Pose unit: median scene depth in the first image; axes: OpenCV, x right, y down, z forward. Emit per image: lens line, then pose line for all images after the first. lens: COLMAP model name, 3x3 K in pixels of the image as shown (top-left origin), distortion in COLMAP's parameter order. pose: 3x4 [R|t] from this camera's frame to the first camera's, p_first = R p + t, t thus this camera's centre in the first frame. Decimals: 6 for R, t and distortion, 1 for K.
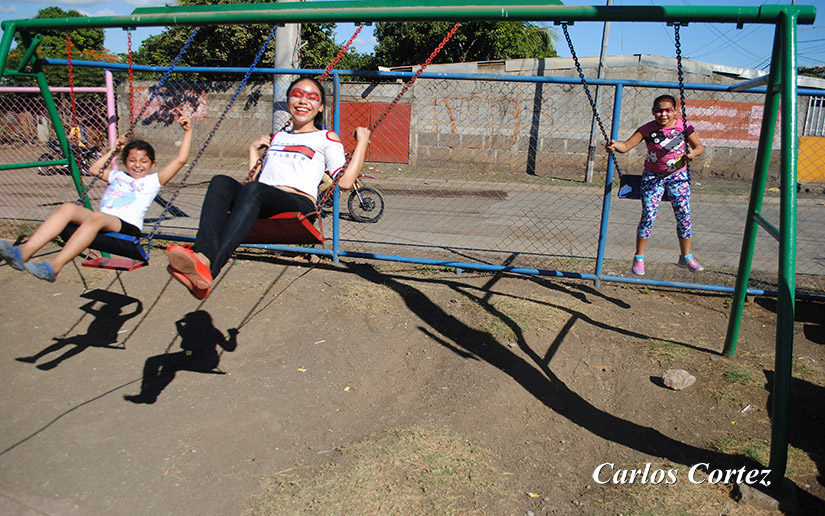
lens RADIAL K [[656.2, 0, 411.0], [0, 656.2, 261.3], [0, 0, 1]] dist [-0.084339, 0.007758]
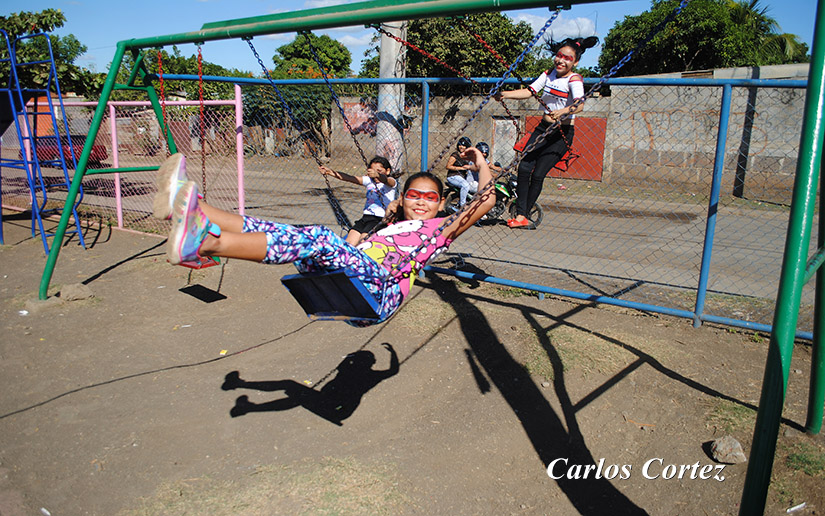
lens RADIAL K [[656.2, 0, 411.9], [0, 656.2, 258.1], [0, 0, 1]] dist [-0.084339, 0.007758]
pose [[0.935810, 0.061214, -0.347149, 0.224703], [-0.071555, 0.997291, -0.017037, -0.009272], [0.345166, 0.040784, 0.937655, 0.097419]]
